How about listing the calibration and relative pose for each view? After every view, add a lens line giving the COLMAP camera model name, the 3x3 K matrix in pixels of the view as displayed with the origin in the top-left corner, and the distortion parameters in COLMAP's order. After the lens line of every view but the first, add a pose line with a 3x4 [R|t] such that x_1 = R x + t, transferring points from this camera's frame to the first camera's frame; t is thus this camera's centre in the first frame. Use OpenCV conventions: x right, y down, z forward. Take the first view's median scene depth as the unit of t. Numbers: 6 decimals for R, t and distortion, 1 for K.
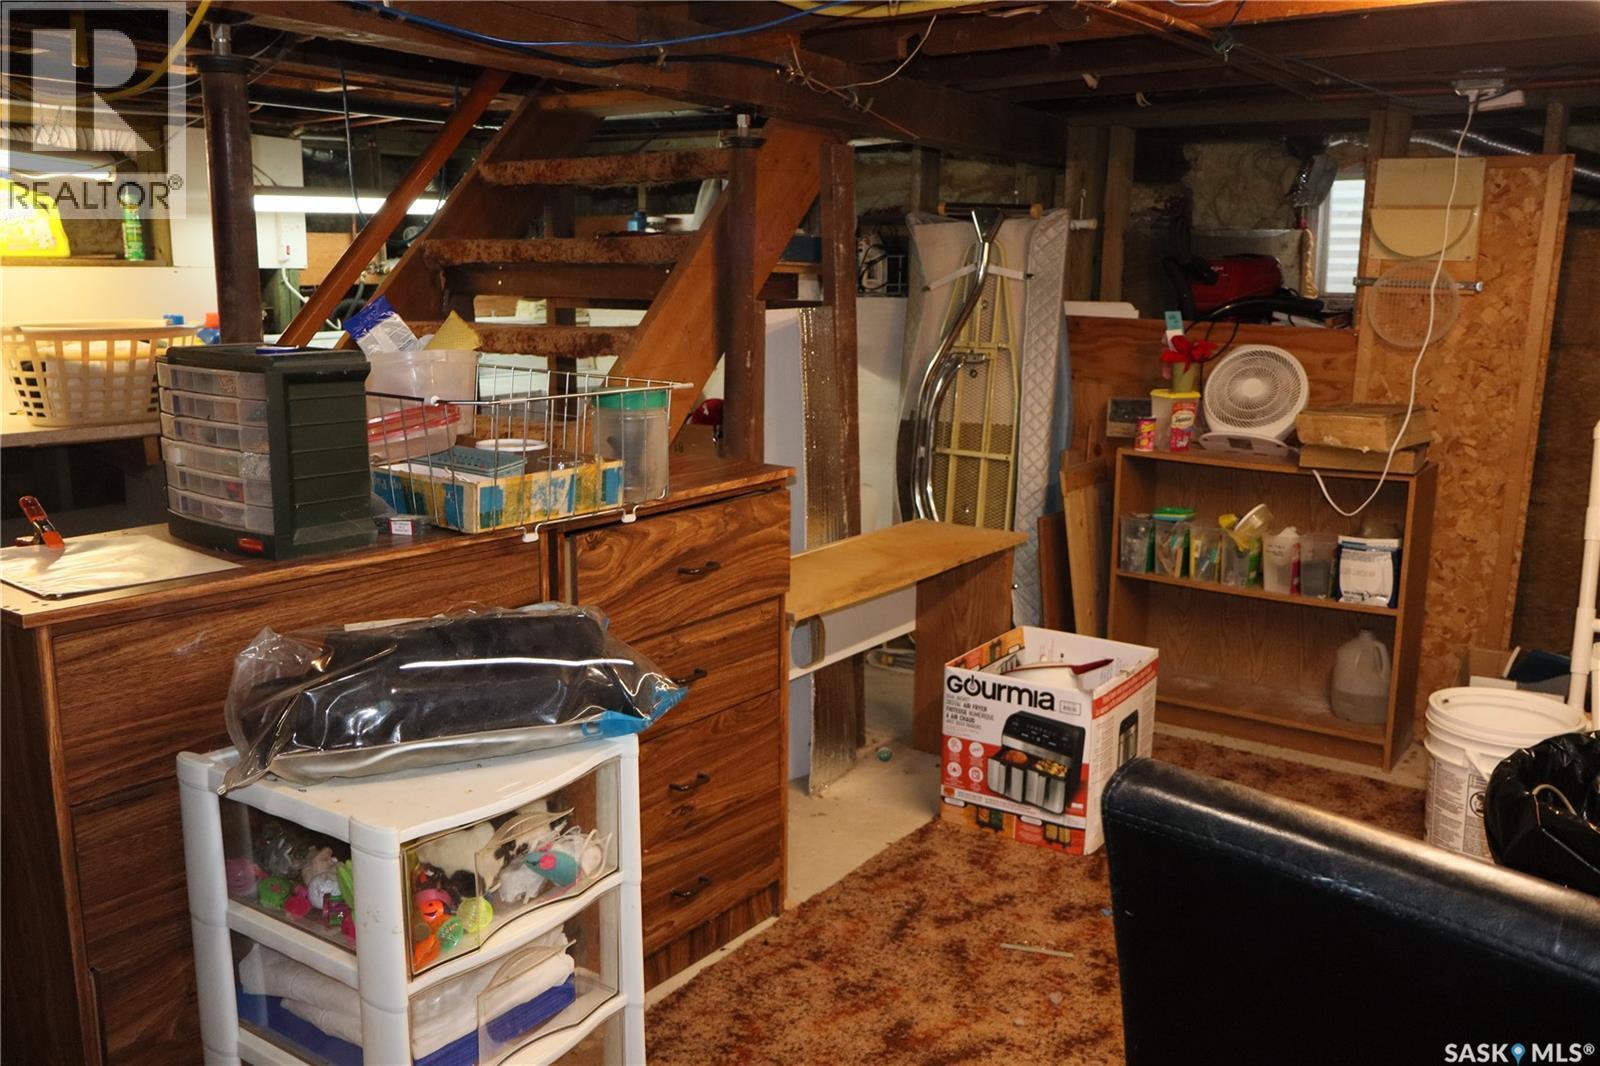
lens RADIAL K [[1333.6, 0, 799.7], [0, 1333.6, 522.8], [0, 0, 1]] dist [0.005430, 0.006068]
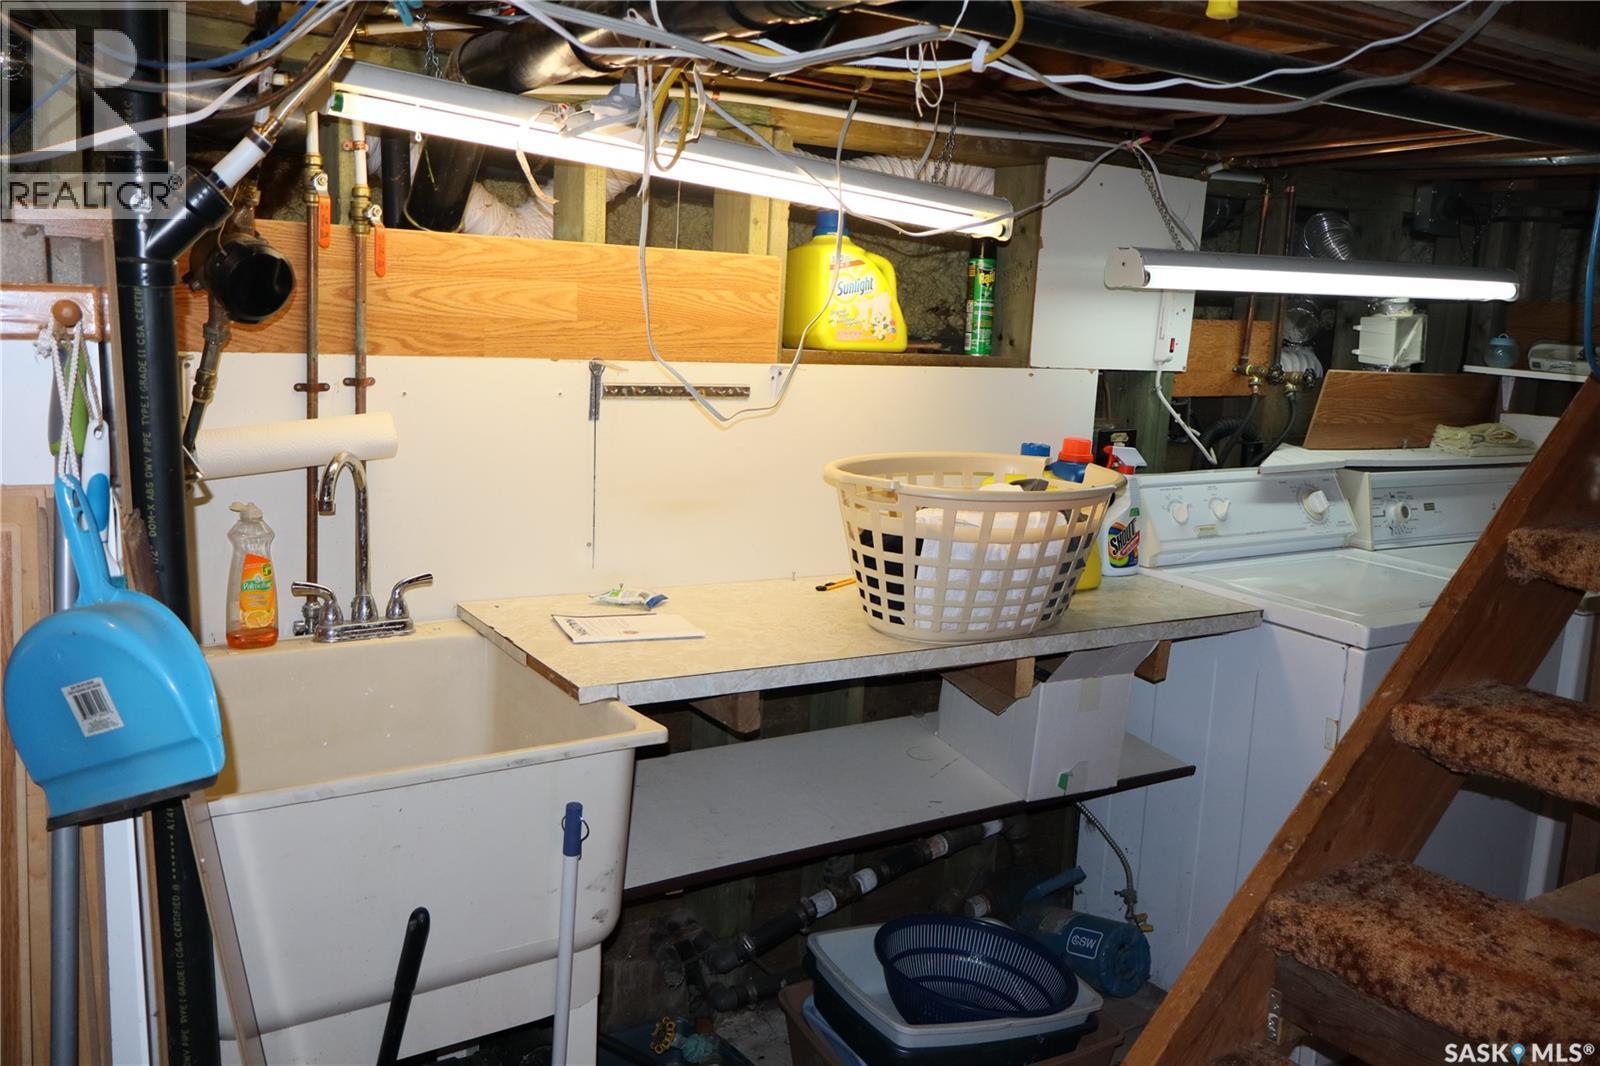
lens RADIAL K [[1333.6, 0, 799.7], [0, 1333.6, 522.8], [0, 0, 1]] dist [0.005430, 0.006068]
pose [[0.925693, 0.099072, -0.365070, -0.305858], [-0.111655, 0.993656, -0.013464, -0.087639], [0.361420, 0.053226, 0.930883, 0.324265]]
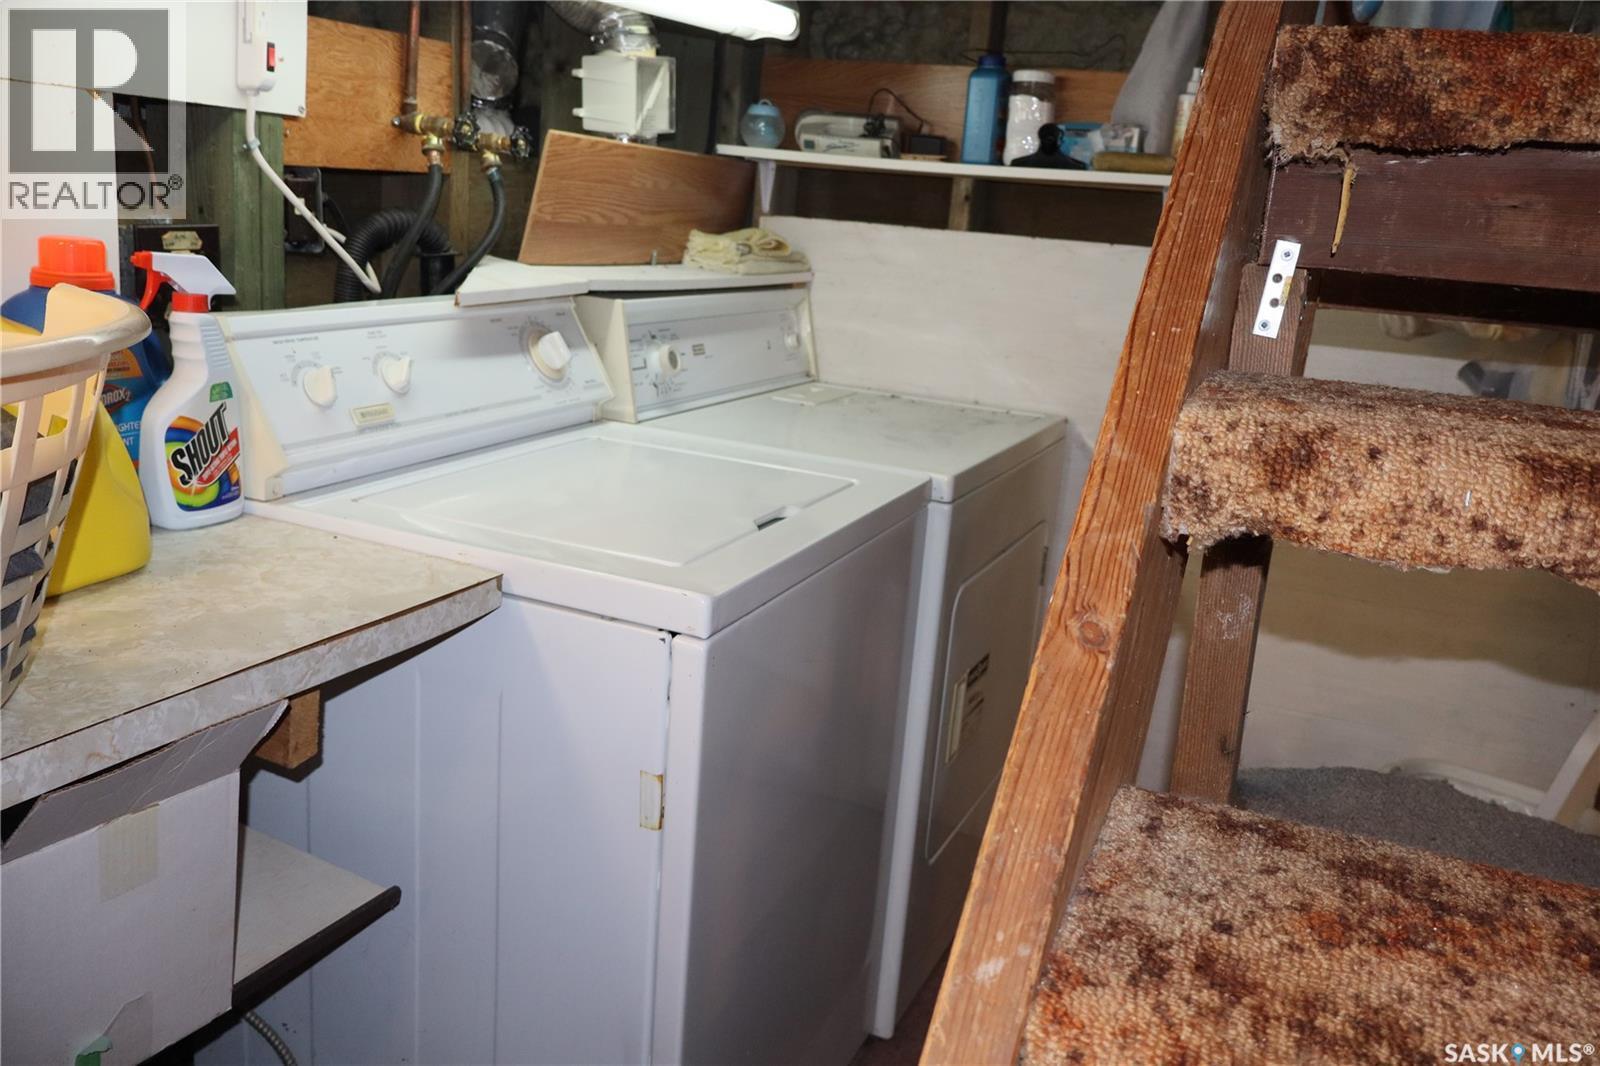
lens RADIAL K [[1333.6, 0, 799.7], [0, 1333.6, 522.8], [0, 0, 1]] dist [0.005430, 0.006068]
pose [[0.973553, 0.014774, 0.227983, -0.330078], [-0.028262, 0.998030, 0.056010, -0.109469], [-0.226706, -0.060972, 0.972053, 0.636235]]
